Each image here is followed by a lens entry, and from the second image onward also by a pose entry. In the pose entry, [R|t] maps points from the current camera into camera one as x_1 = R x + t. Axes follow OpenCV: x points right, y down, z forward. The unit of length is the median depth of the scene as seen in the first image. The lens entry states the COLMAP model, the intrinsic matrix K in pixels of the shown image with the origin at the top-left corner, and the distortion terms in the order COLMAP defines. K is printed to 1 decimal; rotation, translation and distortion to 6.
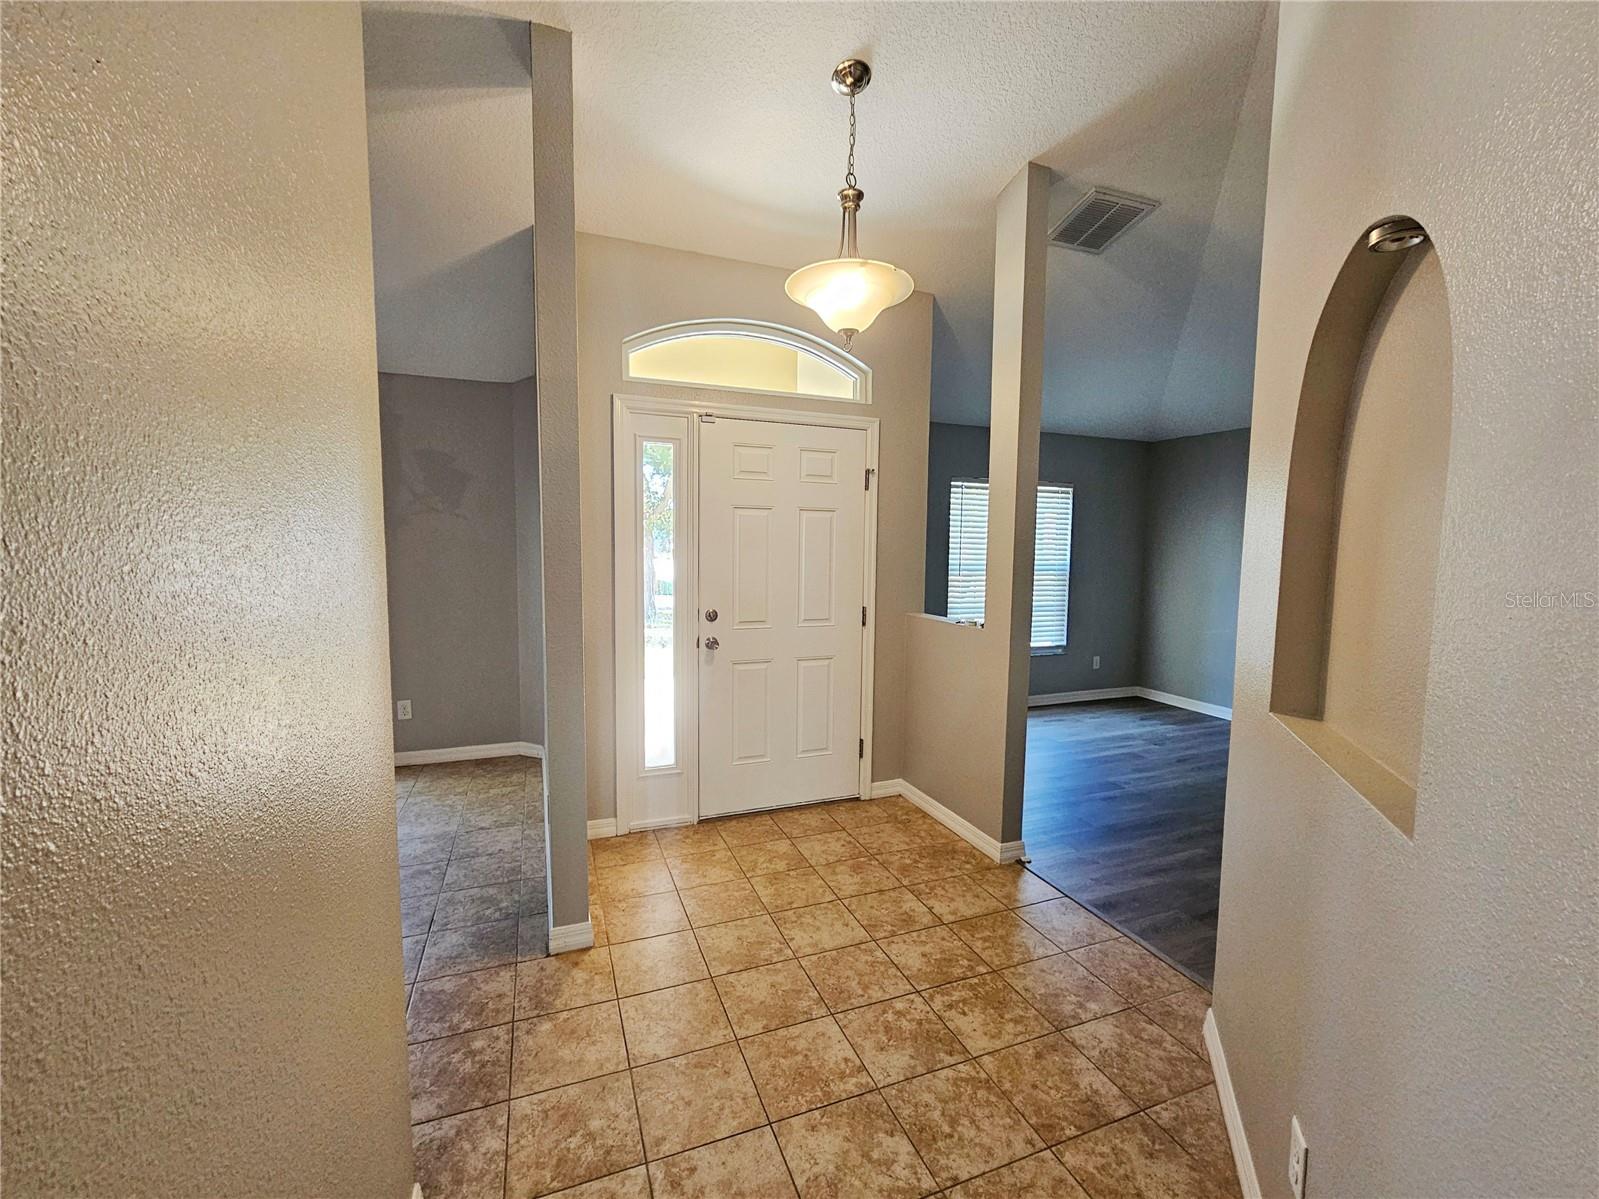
lens RADIAL K [[664.2, 0, 801.1], [0, 664.2, 596.4], [0, 0, 1]] dist [-0.003393, 0.003489]
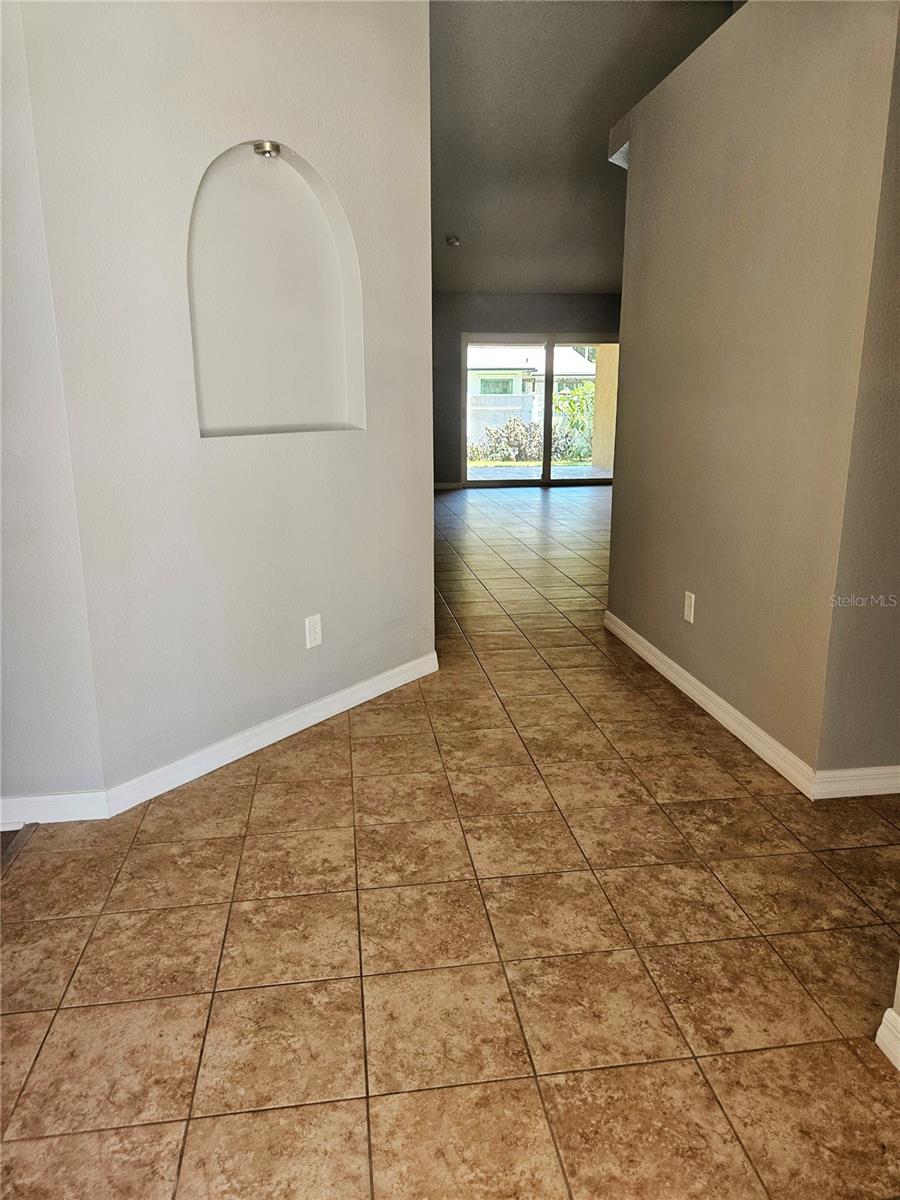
lens RADIAL K [[802.2, 0, 458.5], [0, 802.2, 606.6], [0, 0, 1]] dist [0.060955, -0.042739]
pose [[-0.976348, -0.061765, 0.207196, -0.123610], [0.010038, 0.944342, 0.328812, -0.022938], [-0.215973, 0.323114, -0.921386, 1.902721]]
